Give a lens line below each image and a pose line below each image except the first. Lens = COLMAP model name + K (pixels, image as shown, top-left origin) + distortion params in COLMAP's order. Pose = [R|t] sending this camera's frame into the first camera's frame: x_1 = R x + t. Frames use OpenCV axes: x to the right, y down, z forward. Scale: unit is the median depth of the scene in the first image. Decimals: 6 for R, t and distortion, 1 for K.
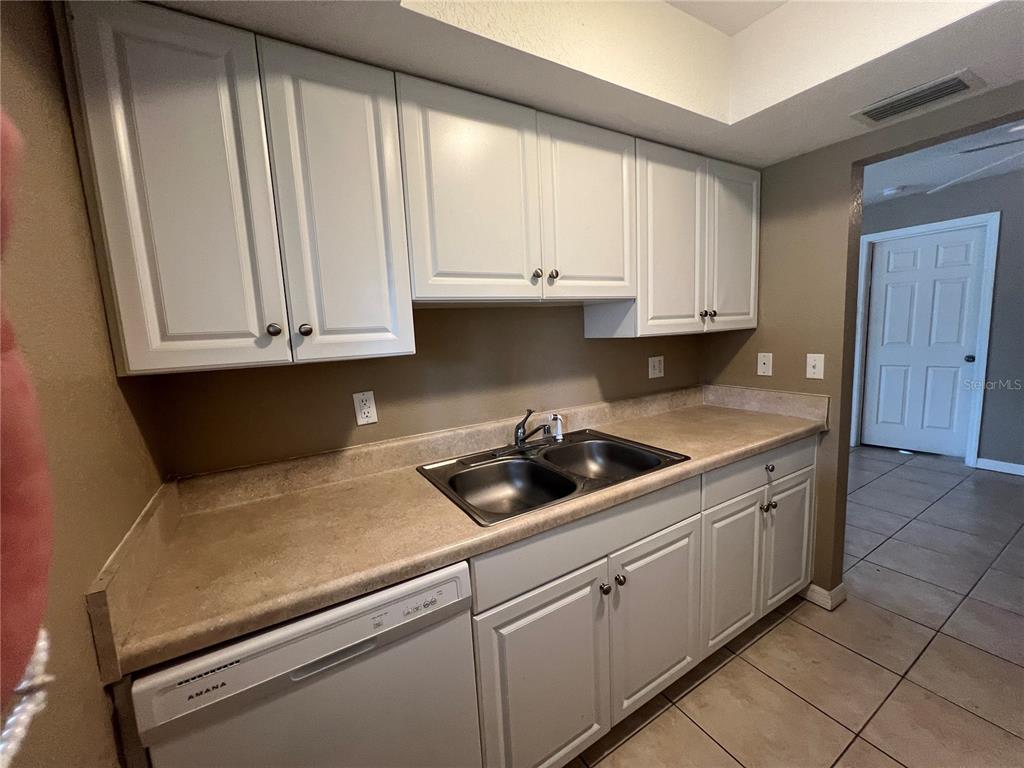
lens RADIAL K [[408.8, 0, 514.0], [0, 408.8, 380.4], [0, 0, 1]] dist [-0.003297, -0.000198]
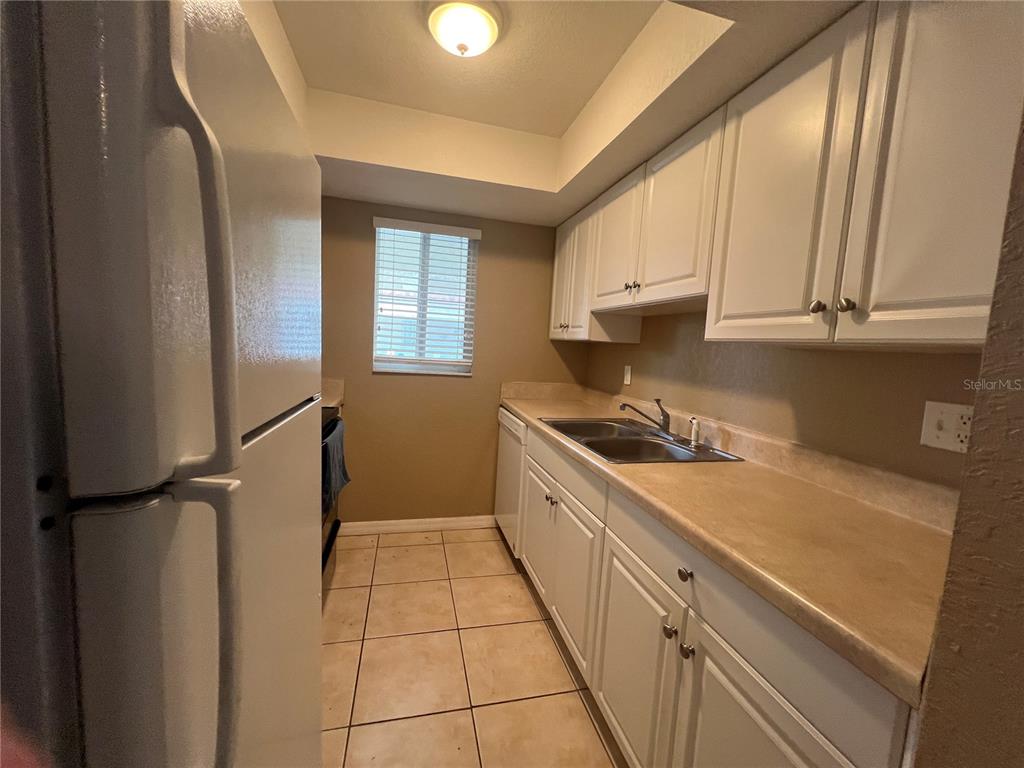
lens RADIAL K [[408.8, 0, 508.2], [0, 408.8, 380.4], [0, 0, 1]] dist [-0.003297, -0.000198]
pose [[-0.299490, 0.116803, -0.946923, 1.362107], [-0.165445, 0.971085, 0.172110, -0.118217], [0.939646, 0.208209, -0.271506, 0.978101]]
